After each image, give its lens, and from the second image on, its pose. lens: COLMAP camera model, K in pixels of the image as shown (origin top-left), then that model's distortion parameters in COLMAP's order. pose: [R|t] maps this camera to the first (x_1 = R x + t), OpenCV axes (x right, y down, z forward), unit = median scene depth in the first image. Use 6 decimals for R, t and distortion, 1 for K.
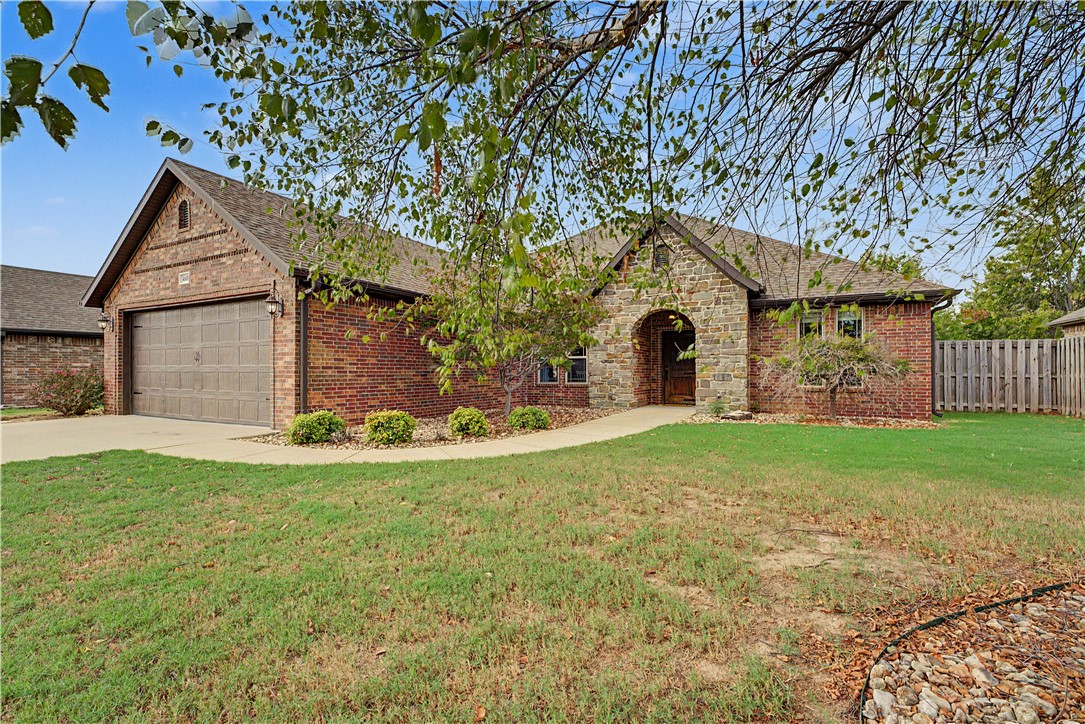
lens RADIAL K [[491.1, 0, 545.5], [0, 491.1, 363.6], [0, 0, 1]] dist [0.001036, 0.000130]
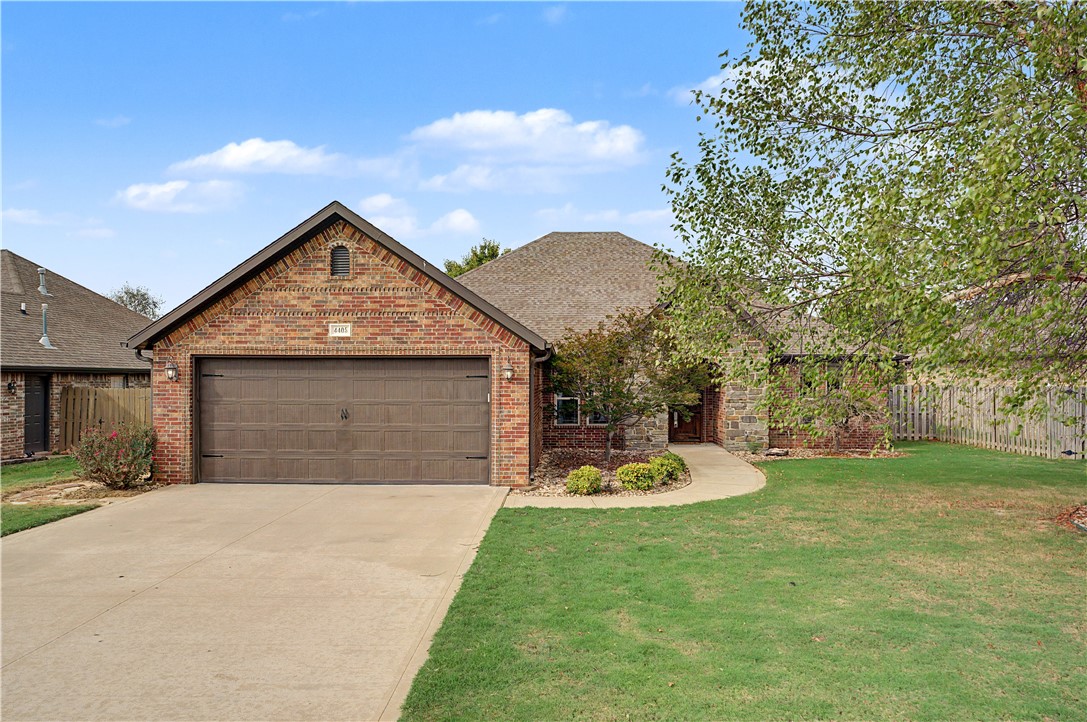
lens RADIAL K [[720.5, 0, 542.8], [0, 720.5, 364.3], [0, 0, 1]] dist [0.003292, 0.001037]
pose [[0.902094, 0.010446, 0.431412, -0.788957], [-0.008041, 0.999940, -0.007398, -0.082780], [-0.431464, 0.003205, 0.902125, -0.310927]]
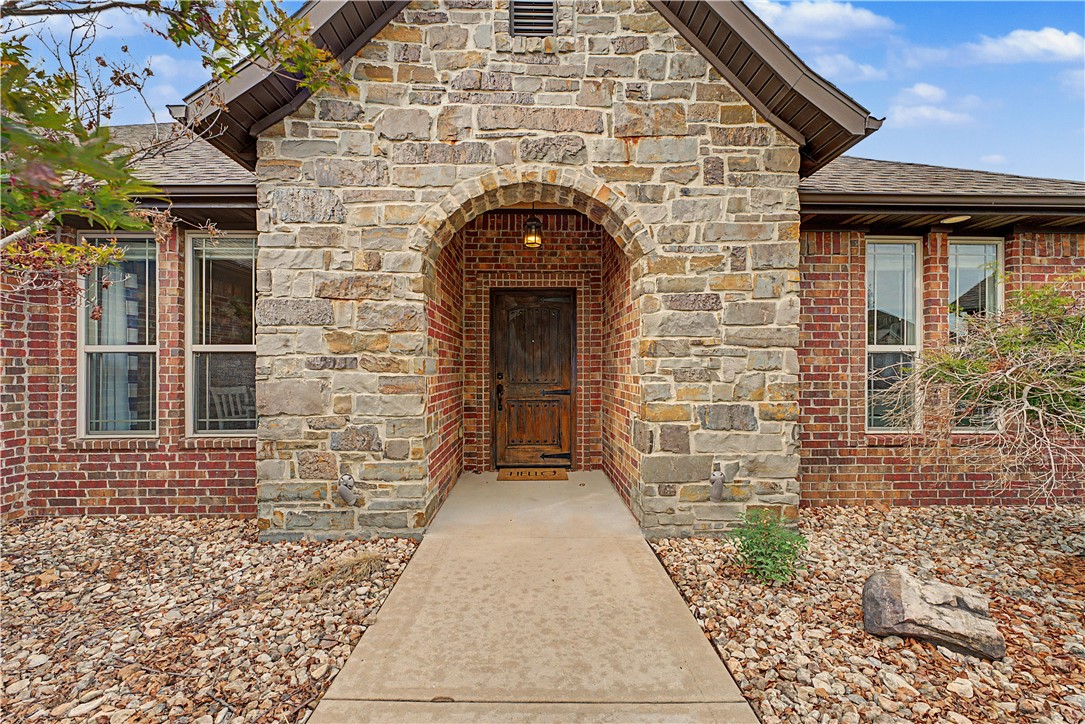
lens RADIAL K [[437.2, 0, 539.8], [0, 437.2, 365.4], [0, 0, 1]] dist [-0.000974, -0.000201]
pose [[0.875337, 0.002693, 0.483505, 0.119333], [-0.006247, 0.999964, 0.005740, -0.005990], [-0.483472, -0.008045, 0.875323, 0.795057]]
